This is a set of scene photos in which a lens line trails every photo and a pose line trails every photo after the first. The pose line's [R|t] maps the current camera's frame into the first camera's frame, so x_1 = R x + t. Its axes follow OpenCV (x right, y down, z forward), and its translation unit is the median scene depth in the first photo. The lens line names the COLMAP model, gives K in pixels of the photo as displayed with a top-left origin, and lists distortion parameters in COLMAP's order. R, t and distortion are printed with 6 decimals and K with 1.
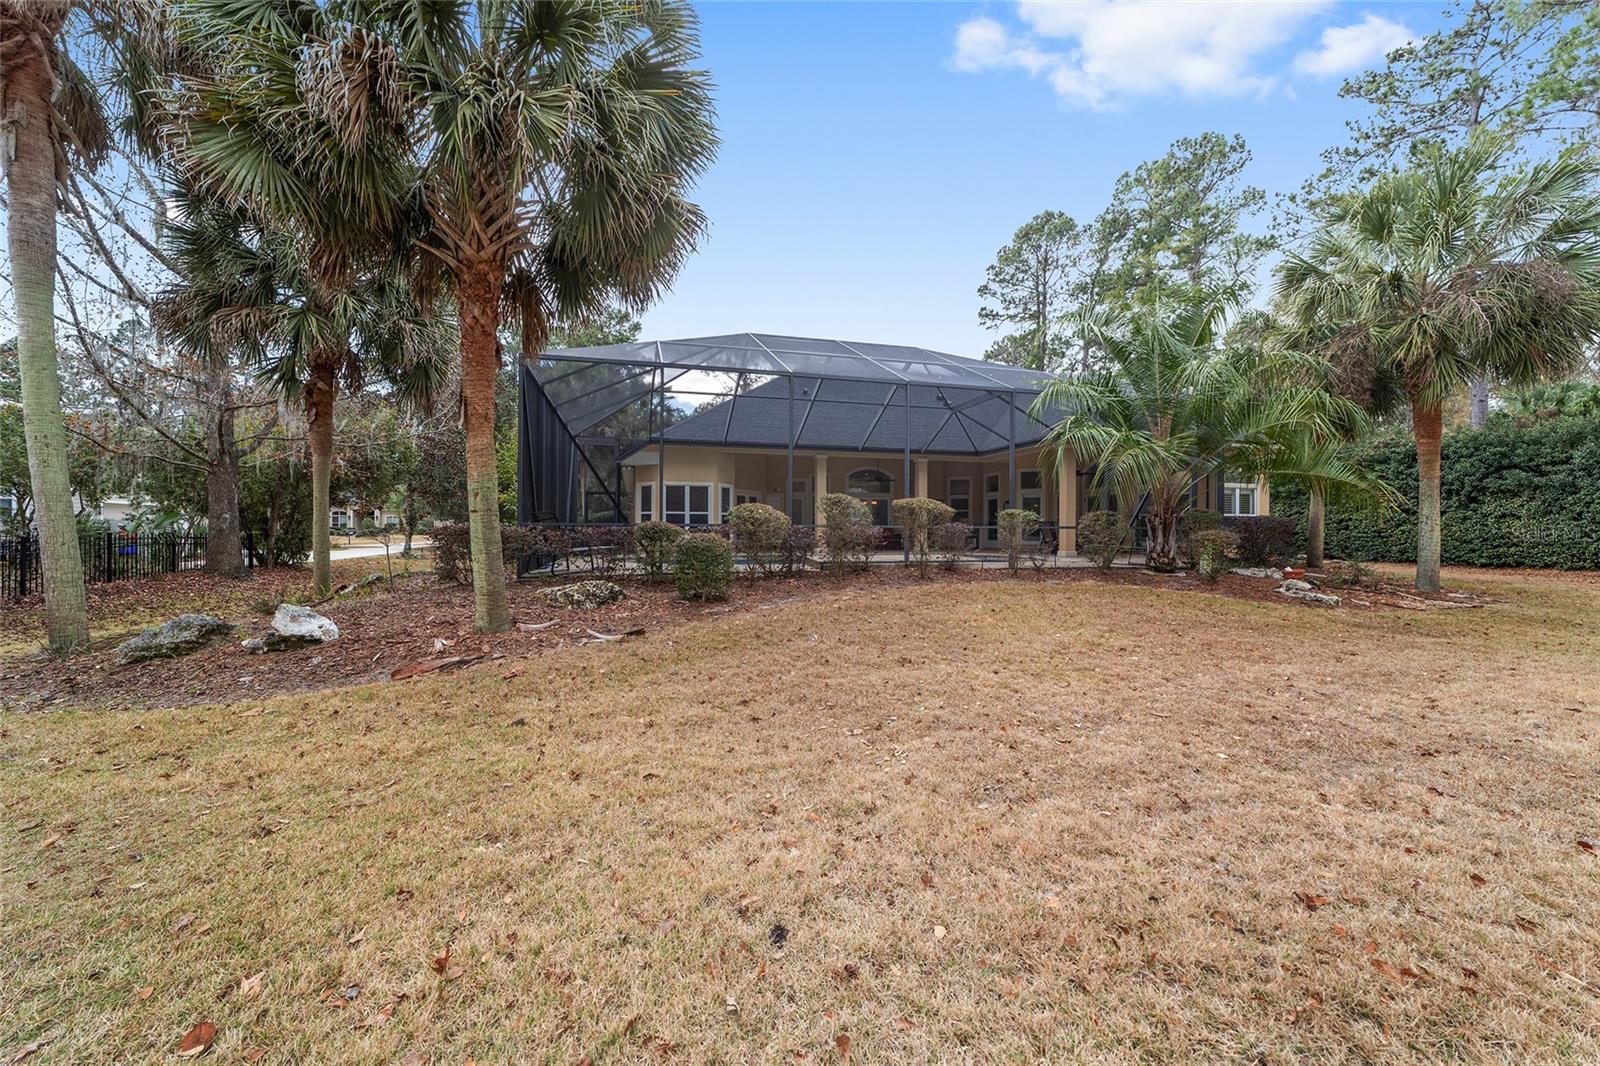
lens RADIAL K [[611.3, 0, 794.8], [0, 611.3, 531.7], [0, 0, 1]] dist [-0.016452, 0.009340]
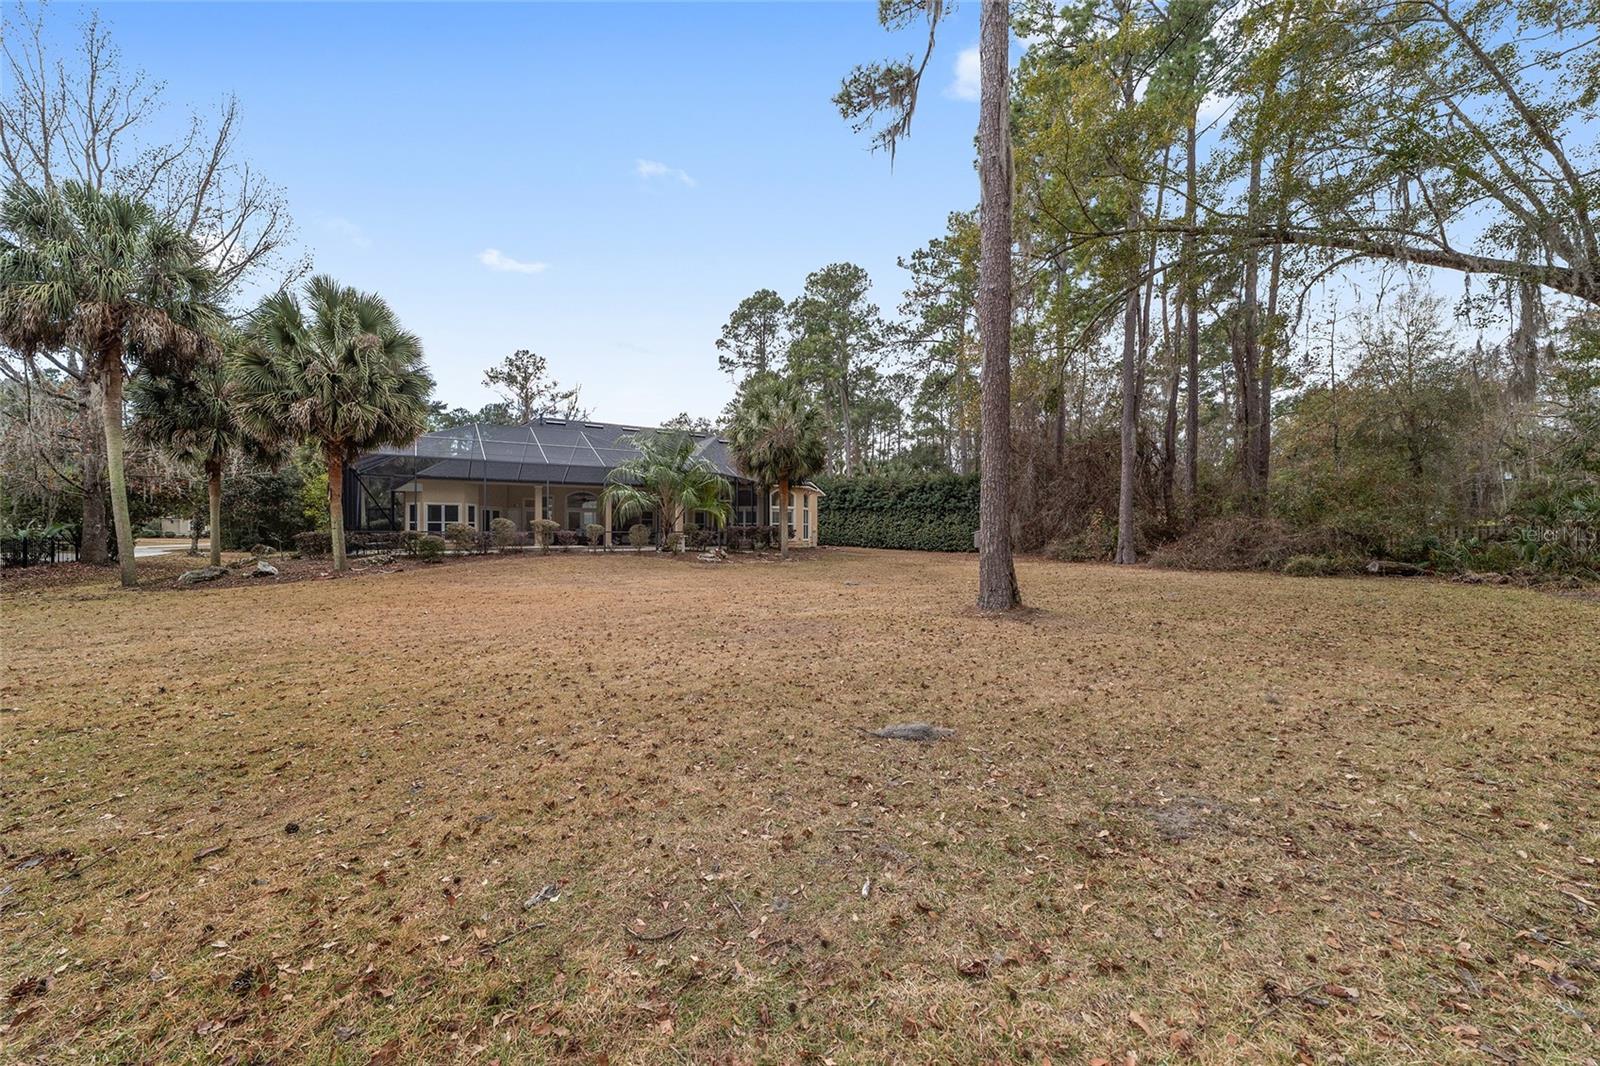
lens RADIAL K [[611.3, 0, 794.8], [0, 611.3, 531.7], [0, 0, 1]] dist [-0.016452, 0.009340]
pose [[0.954426, -0.003092, 0.298431, 0.188043], [0.003249, 0.999995, -0.000029, -0.003219], [-0.298430, 0.000997, 0.954431, -0.651218]]
